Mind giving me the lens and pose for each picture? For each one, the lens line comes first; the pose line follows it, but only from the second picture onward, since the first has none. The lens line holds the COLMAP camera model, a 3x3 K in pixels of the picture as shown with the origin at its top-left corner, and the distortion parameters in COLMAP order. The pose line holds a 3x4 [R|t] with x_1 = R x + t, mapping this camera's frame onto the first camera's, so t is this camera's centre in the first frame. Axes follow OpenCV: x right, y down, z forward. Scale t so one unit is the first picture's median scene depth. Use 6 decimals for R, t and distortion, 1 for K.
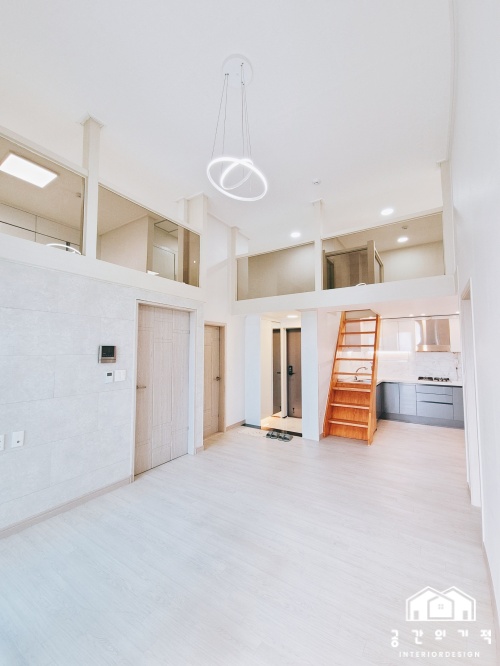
lens RADIAL K [[270.7, 0, 252.9], [0, 270.7, 335.4], [0, 0, 1]] dist [0.007516, -0.003678]
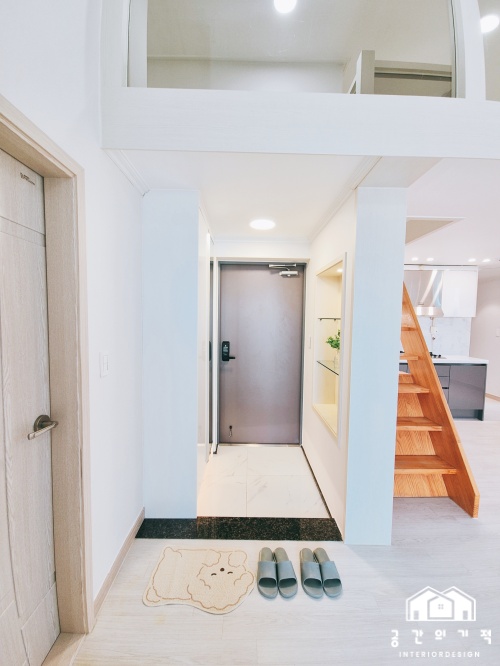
lens RADIAL K [[270.7, 0, 252.6], [0, 270.7, 334.7], [0, 0, 1]] dist [0.007516, -0.003678]
pose [[0.829433, -0.019465, 0.558266, -0.127226], [-0.048351, 0.993140, 0.106463, 0.068933], [-0.556509, -0.115297, 0.822803, 0.850607]]
